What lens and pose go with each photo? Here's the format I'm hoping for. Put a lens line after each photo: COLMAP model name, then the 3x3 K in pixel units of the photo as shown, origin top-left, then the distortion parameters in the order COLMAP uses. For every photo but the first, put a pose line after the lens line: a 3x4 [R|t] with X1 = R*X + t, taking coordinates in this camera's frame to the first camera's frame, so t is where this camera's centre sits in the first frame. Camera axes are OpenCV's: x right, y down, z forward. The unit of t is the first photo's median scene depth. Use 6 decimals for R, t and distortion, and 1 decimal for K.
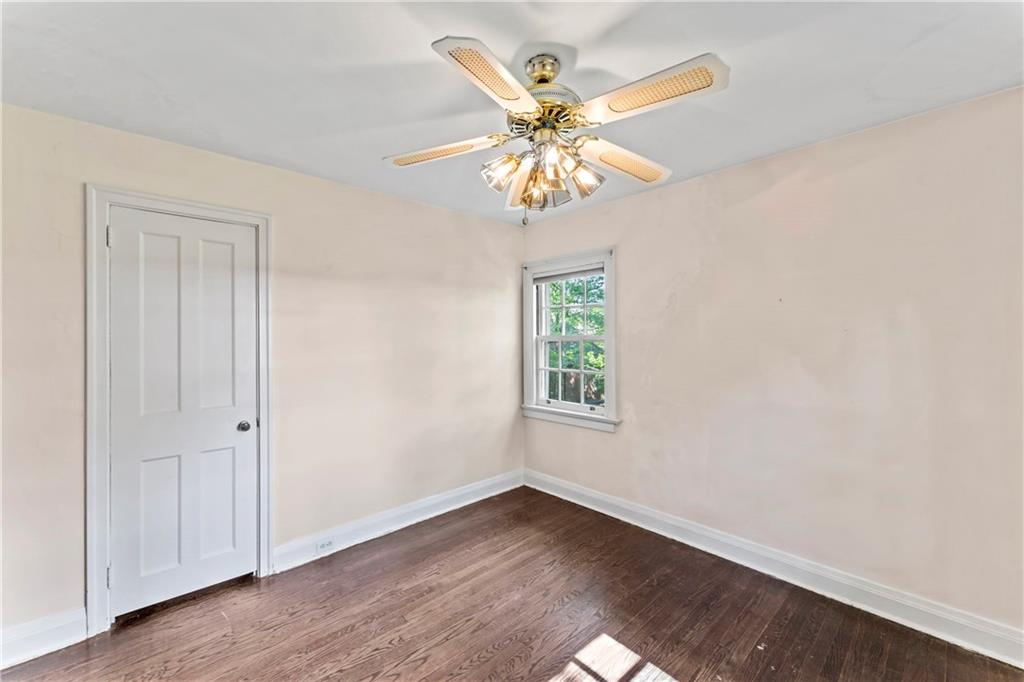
lens RADIAL K [[408.3, 0, 512.7], [0, 408.3, 336.9], [0, 0, 1]] dist [0.003603, -0.000047]
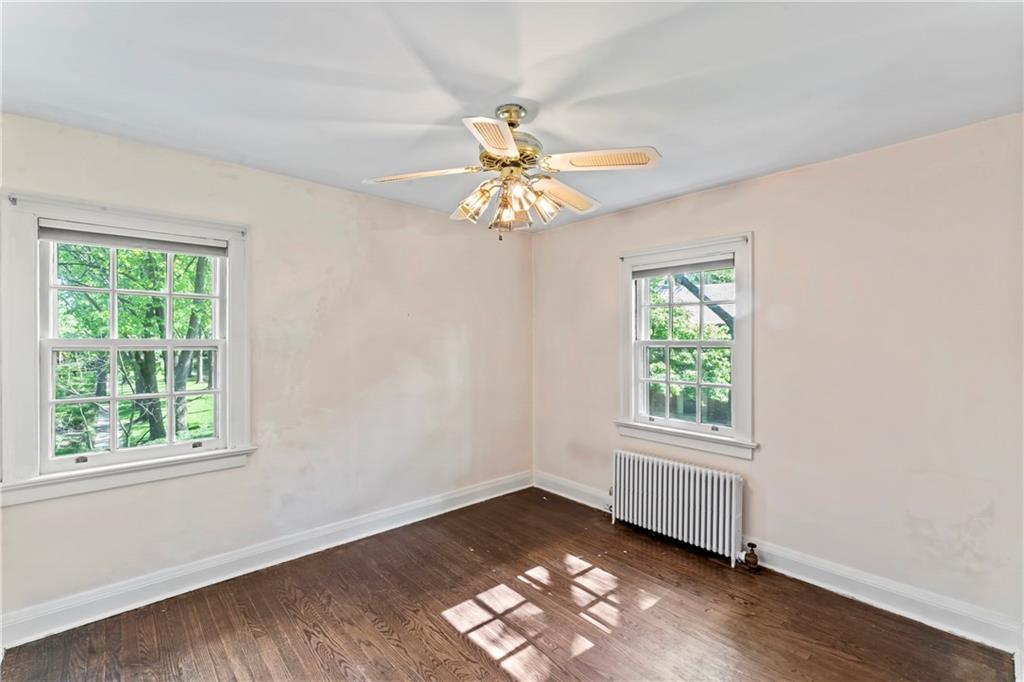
lens RADIAL K [[438.5, 0, 515.7], [0, 438.5, 342.7], [0, 0, 1]] dist [0.003424, 0.000369]
pose [[0.025330, -0.003540, 0.999673, -0.758553], [-0.002994, 0.999989, 0.003617, -0.005249], [-0.999675, -0.003085, 0.025319, 0.612159]]
